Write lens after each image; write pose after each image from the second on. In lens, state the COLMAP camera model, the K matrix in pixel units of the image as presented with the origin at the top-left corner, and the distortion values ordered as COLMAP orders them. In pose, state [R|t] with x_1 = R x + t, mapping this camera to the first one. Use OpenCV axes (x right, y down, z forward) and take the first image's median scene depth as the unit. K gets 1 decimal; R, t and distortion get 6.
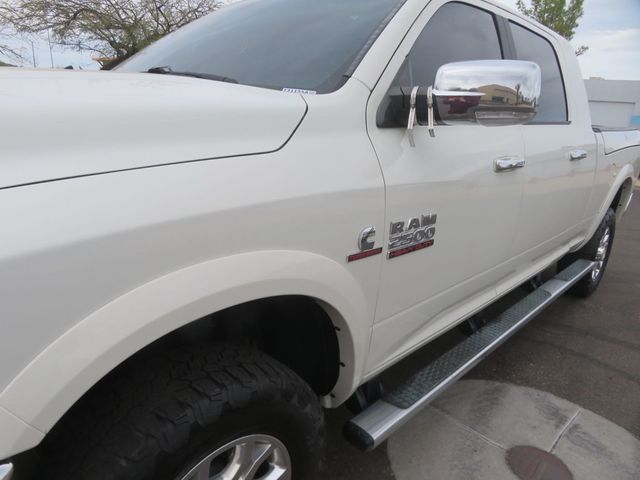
lens RADIAL K [[473.7, 0, 324.8], [0, 473.7, 242.0], [0, 0, 1]] dist [0.008340, 0.002784]
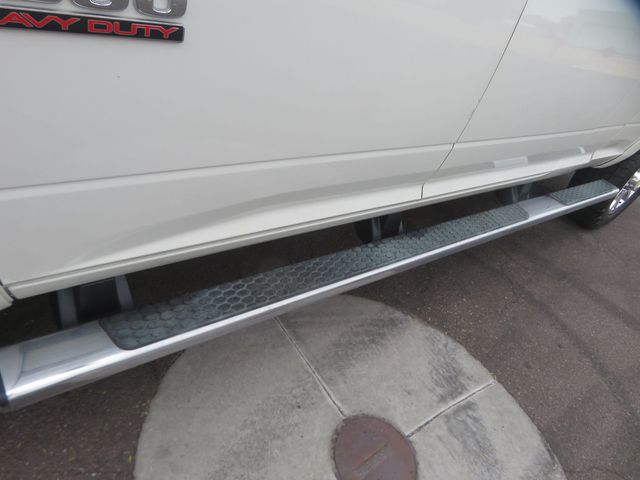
lens RADIAL K [[473.7, 0, 320.7], [0, 473.7, 241.8], [0, 0, 1]] dist [0.008340, 0.002784]
pose [[0.960238, 0.278672, -0.016870, 0.255094], [-0.258328, 0.909803, 0.324846, -0.000907], [0.105874, -0.307571, 0.945617, 0.380806]]
